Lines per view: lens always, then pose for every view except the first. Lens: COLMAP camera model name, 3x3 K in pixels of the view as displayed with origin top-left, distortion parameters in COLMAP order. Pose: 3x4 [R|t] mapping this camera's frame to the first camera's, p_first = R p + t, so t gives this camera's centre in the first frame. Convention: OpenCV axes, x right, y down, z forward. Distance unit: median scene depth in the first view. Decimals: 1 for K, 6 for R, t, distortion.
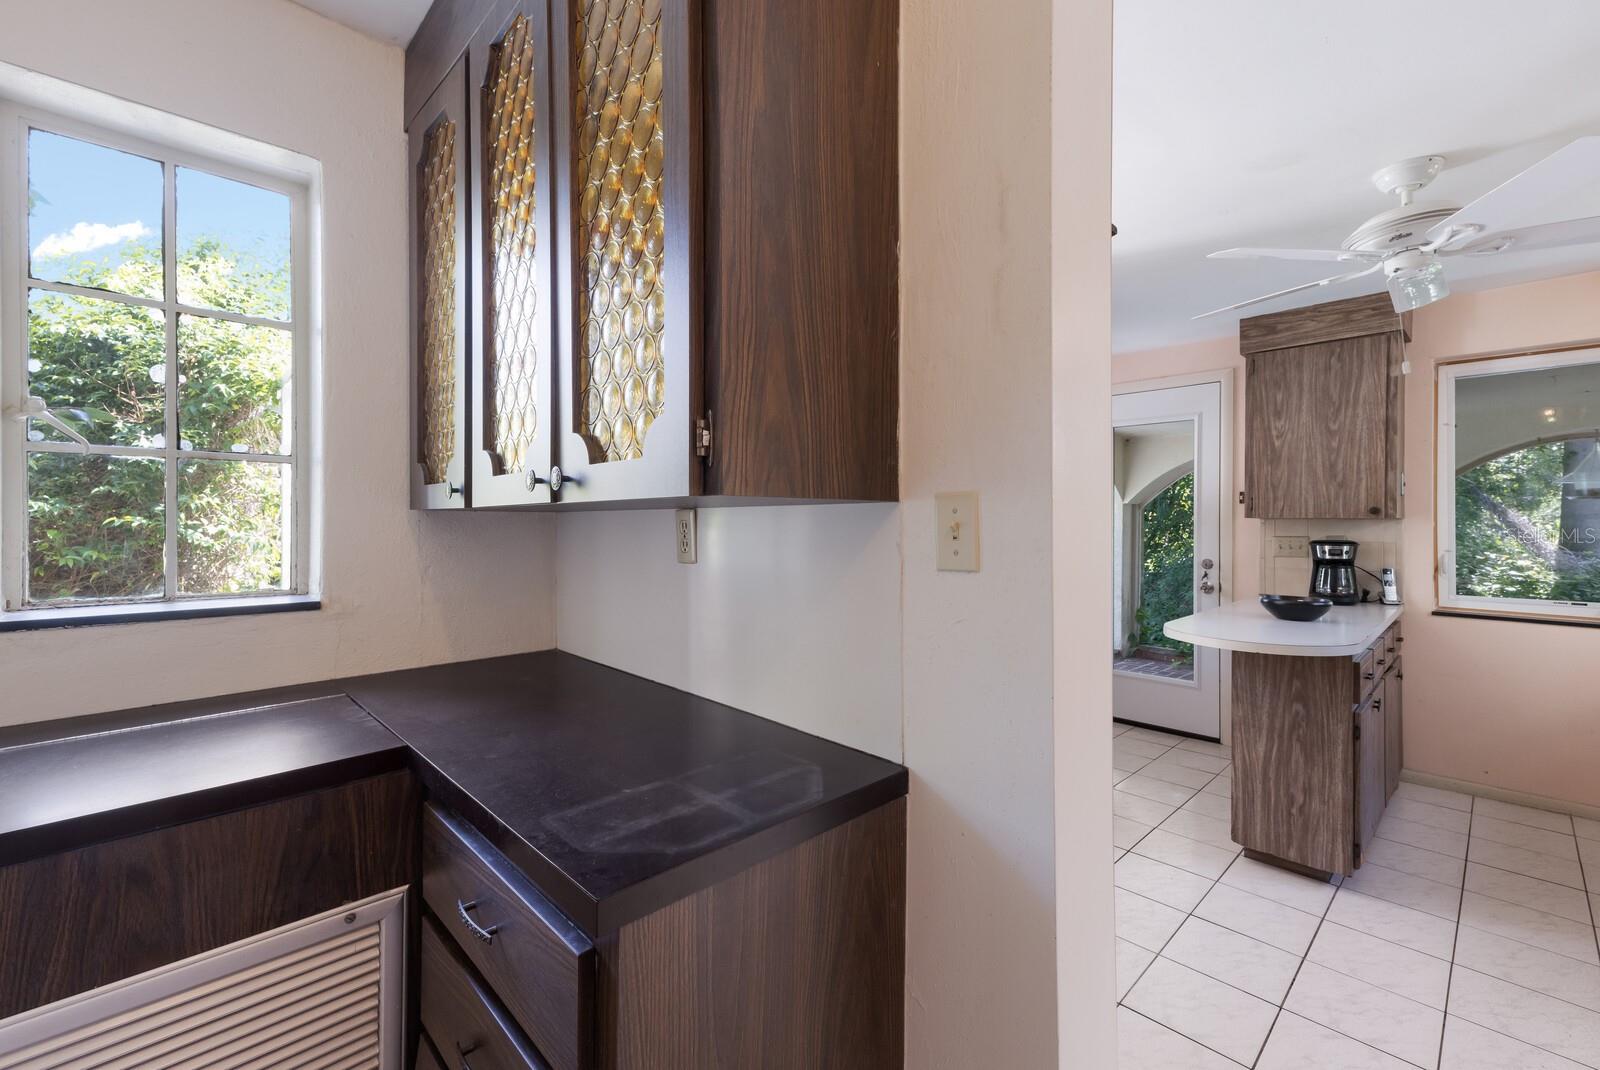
lens RADIAL K [[680.3, 0, 793.6], [0, 680.3, 525.3], [0, 0, 1]] dist [0.005291, 0.000308]
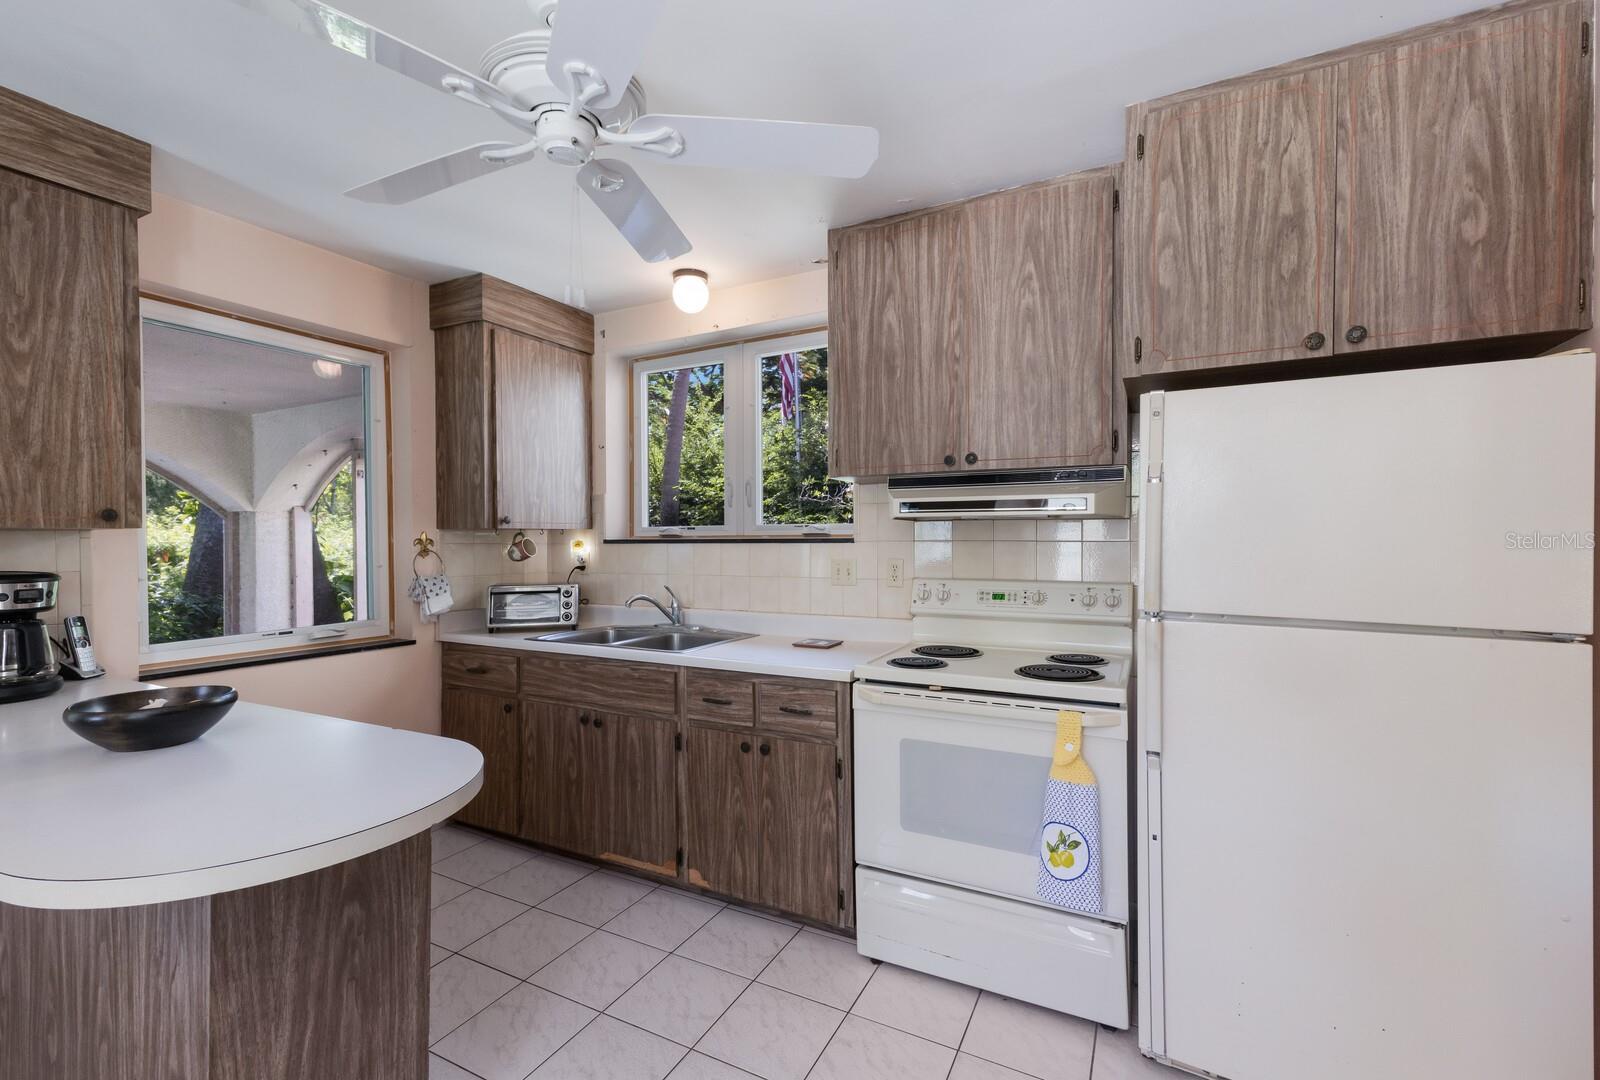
lens RADIAL K [[691.1, 0, 806.1], [0, 691.1, 540.0], [0, 0, 1]] dist [0.015404, -0.004000]
pose [[-0.330224, -0.002743, 0.943899, 0.117774], [0.008428, 0.999947, 0.005855, 0.000182], [-0.943865, 0.009889, -0.330184, 0.625191]]
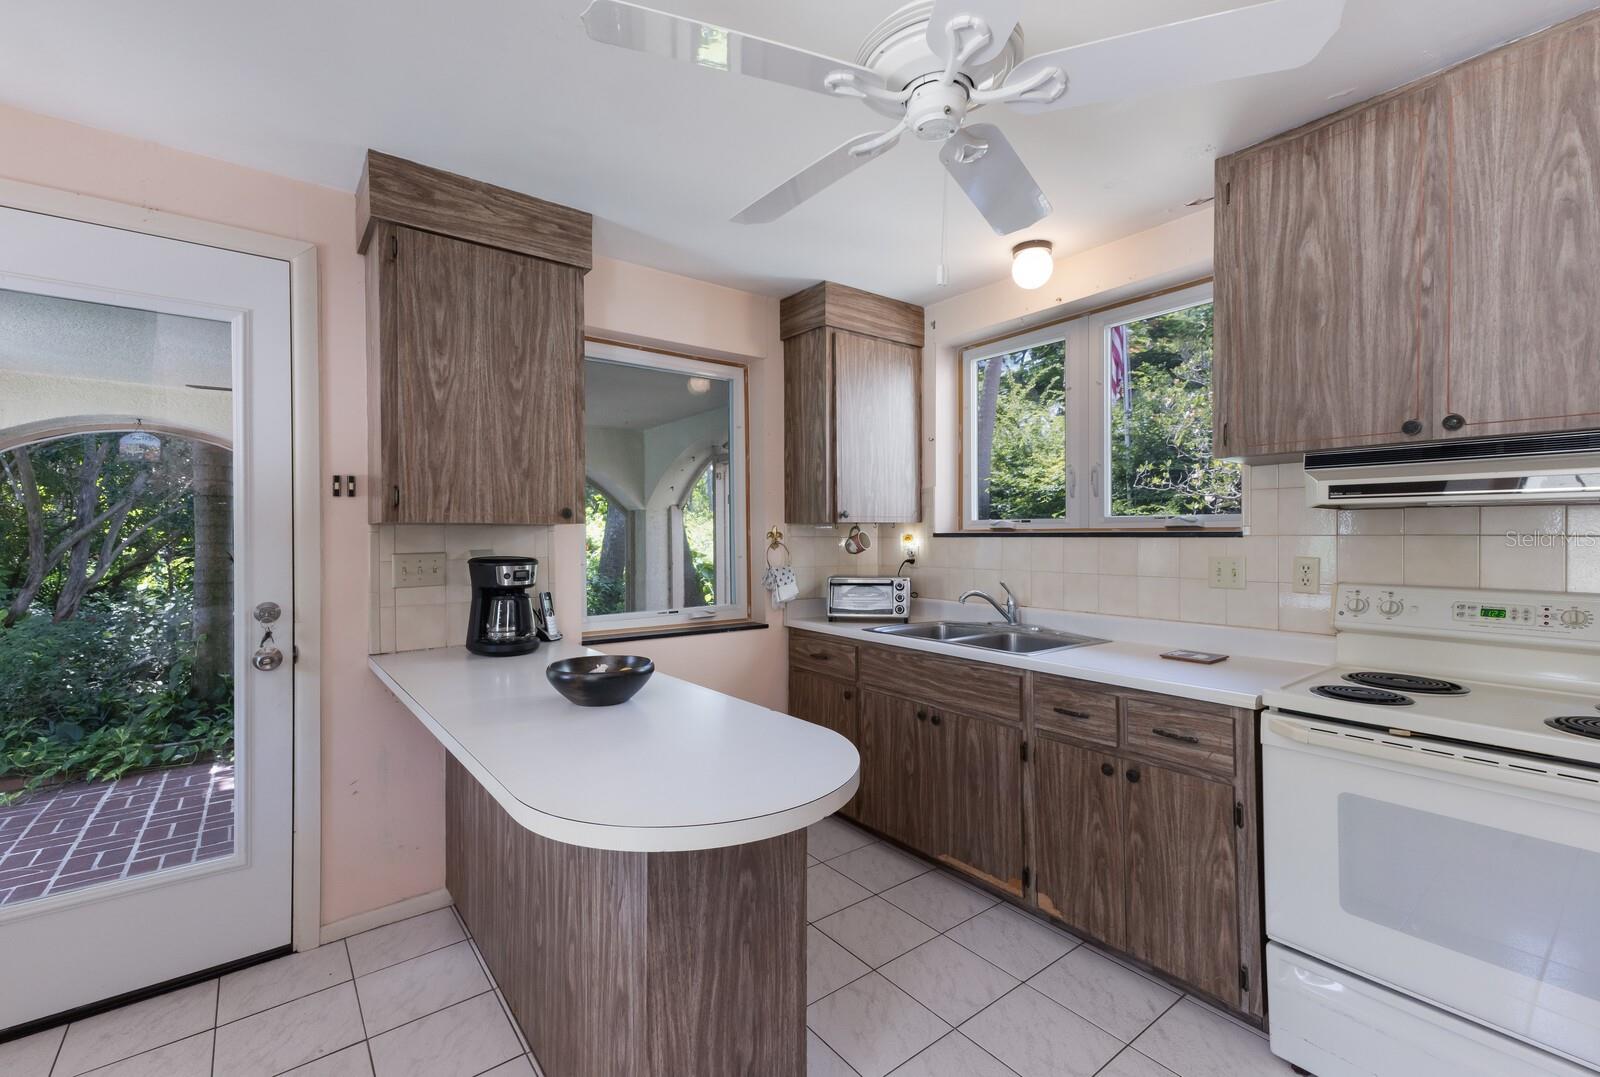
lens RADIAL K [[691.1, 0, 798.9], [0, 691.1, 534.0], [0, 0, 1]] dist [0.015404, -0.004000]
pose [[0.103518, -0.003171, 0.994623, 0.156241], [0.008598, 0.999960, 0.002293, 0.000357], [-0.994590, 0.008314, 0.103541, 0.659692]]
